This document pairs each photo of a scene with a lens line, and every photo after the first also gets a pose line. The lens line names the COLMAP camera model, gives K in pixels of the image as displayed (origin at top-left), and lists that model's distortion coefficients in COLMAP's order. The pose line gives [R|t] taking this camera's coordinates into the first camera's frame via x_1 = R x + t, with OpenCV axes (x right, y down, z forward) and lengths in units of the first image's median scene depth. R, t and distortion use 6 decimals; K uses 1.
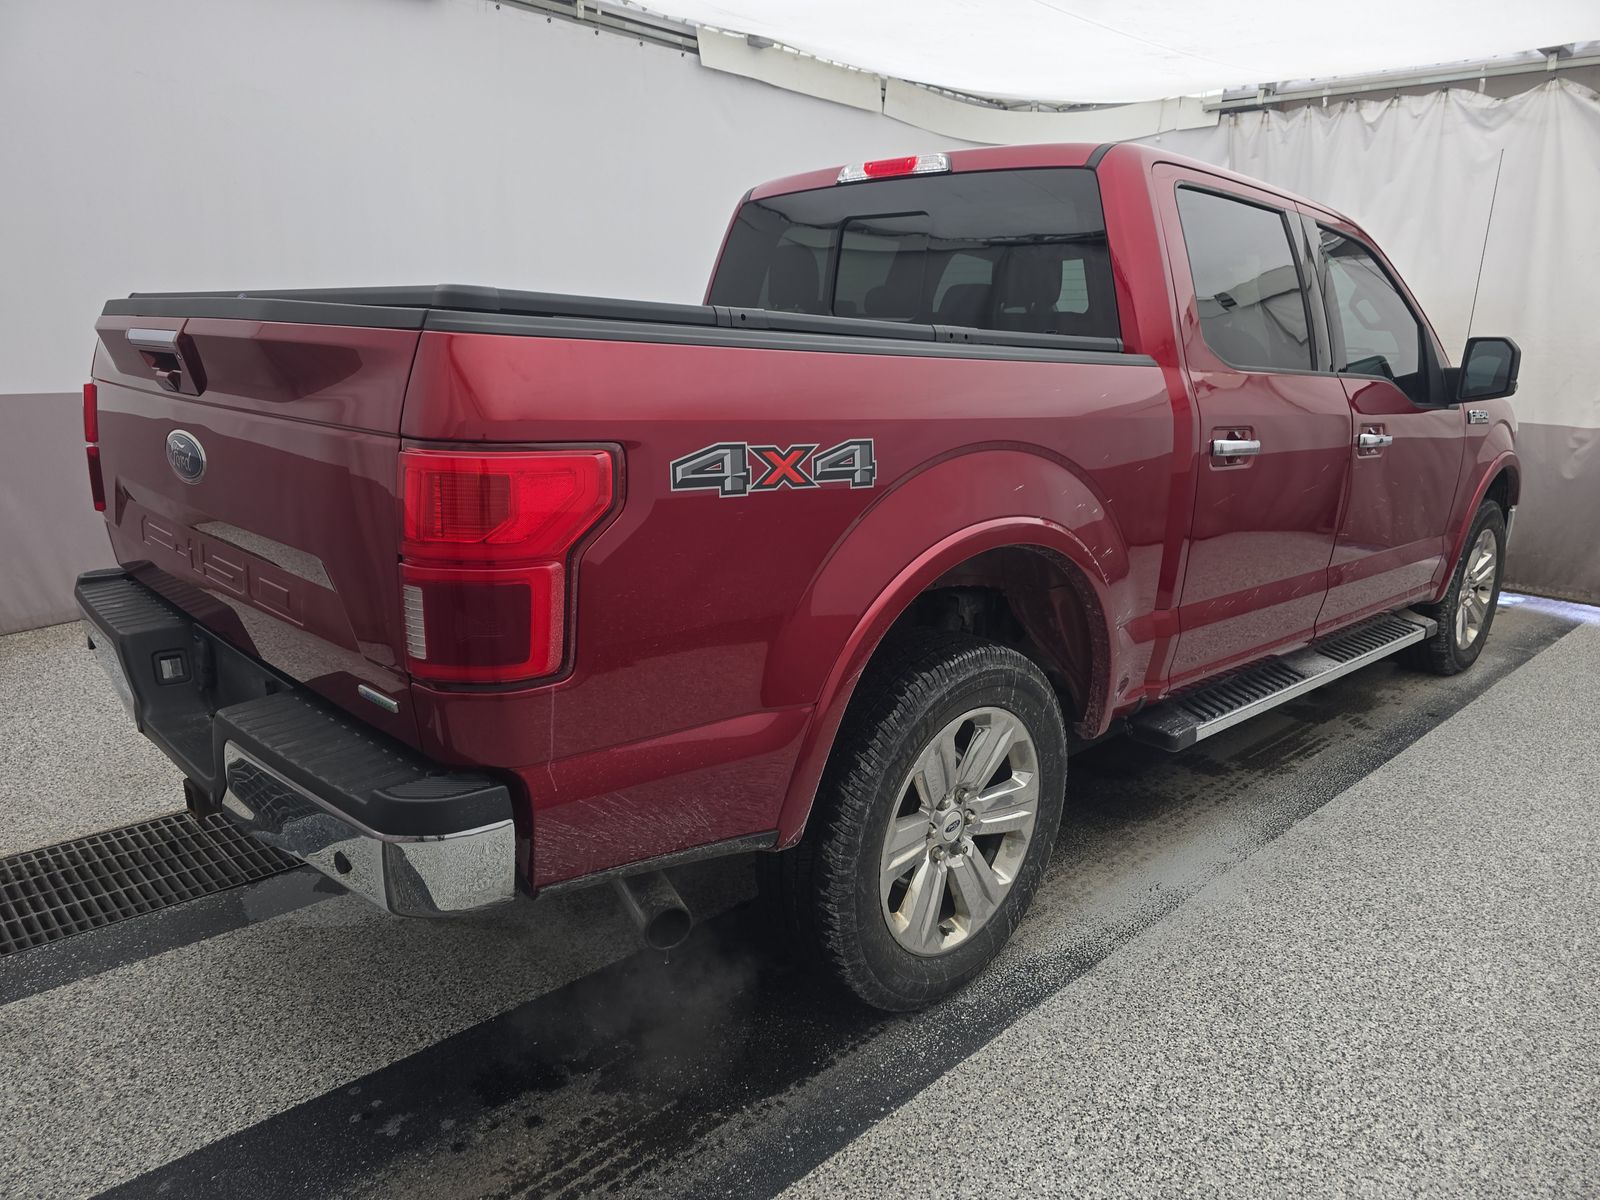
lens RADIAL K [[1069.7, 0, 800.0], [0, 1069.7, 600.0], [0, 0, 1]] dist [0.040171, -0.044084]
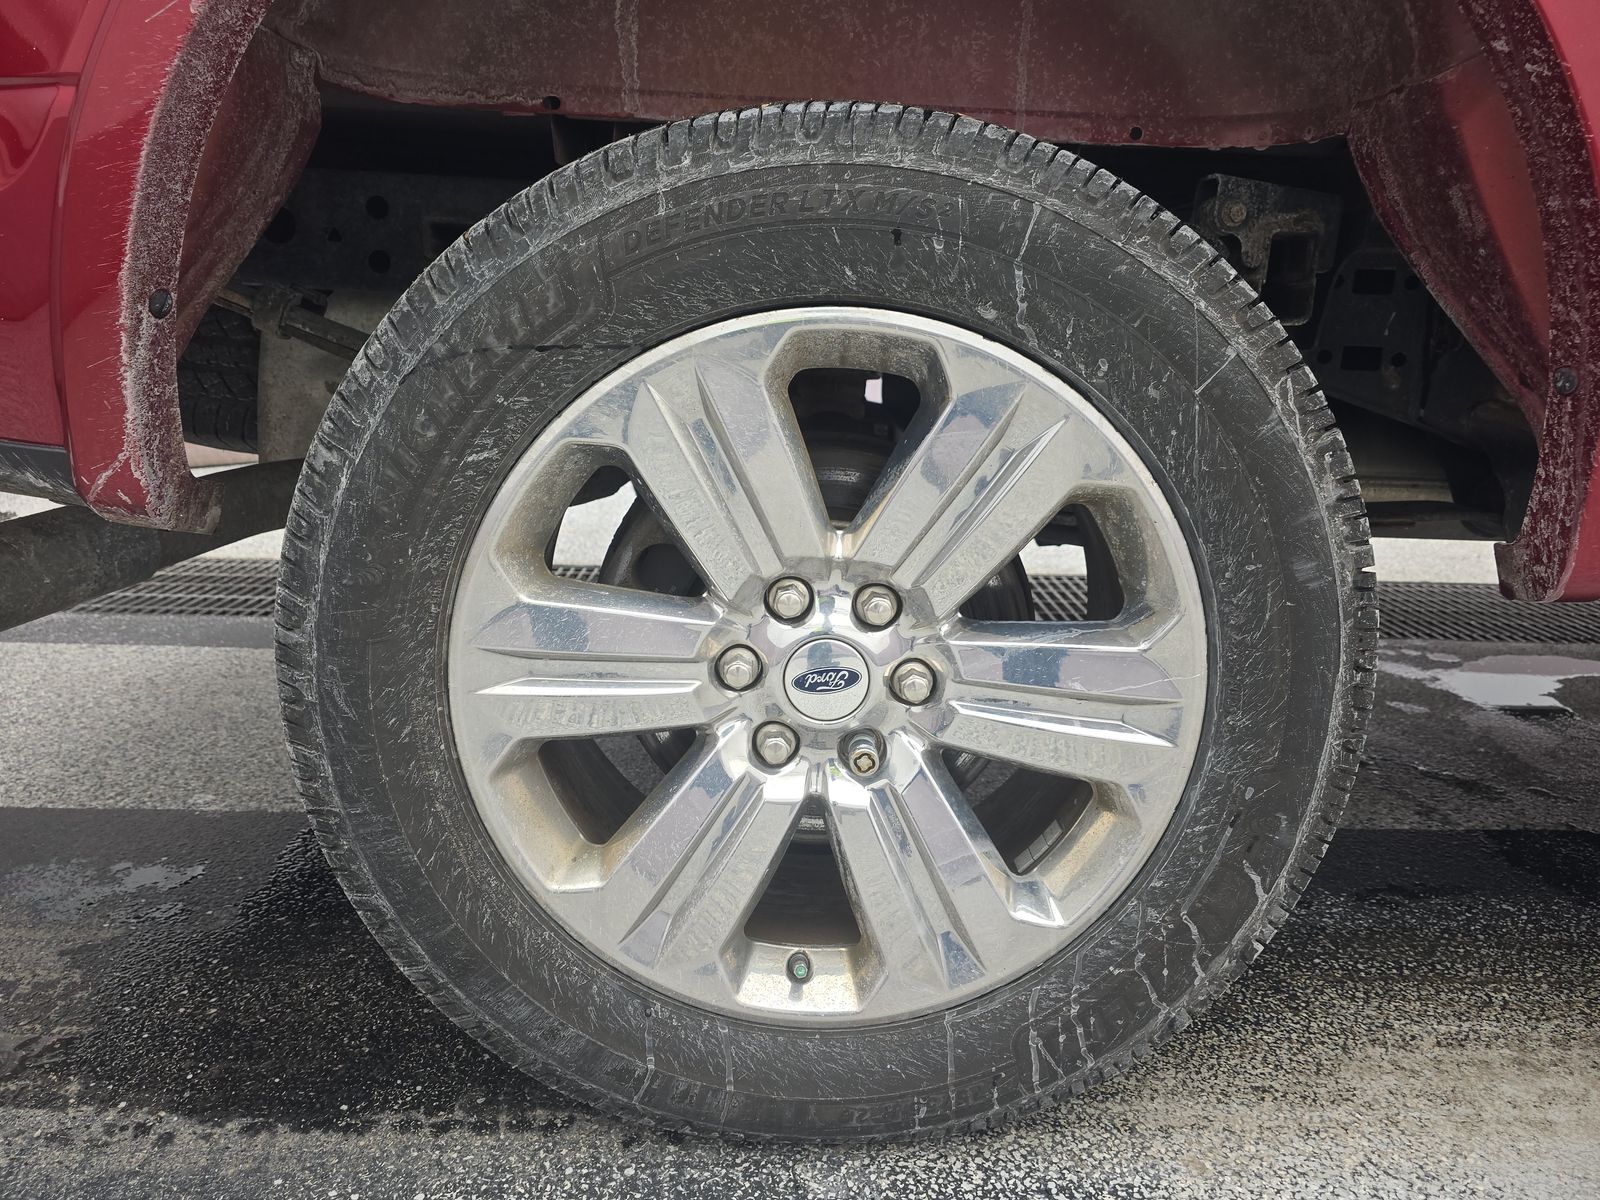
lens RADIAL K [[1069.7, 0, 800.0], [0, 1069.7, 600.0], [0, 0, 1]] dist [0.040171, -0.044084]
pose [[0.723092, 0.163880, -0.671030, 0.346298], [-0.165559, 0.984251, 0.061971, 0.155382], [0.670618, 0.066284, 0.738836, 0.692456]]
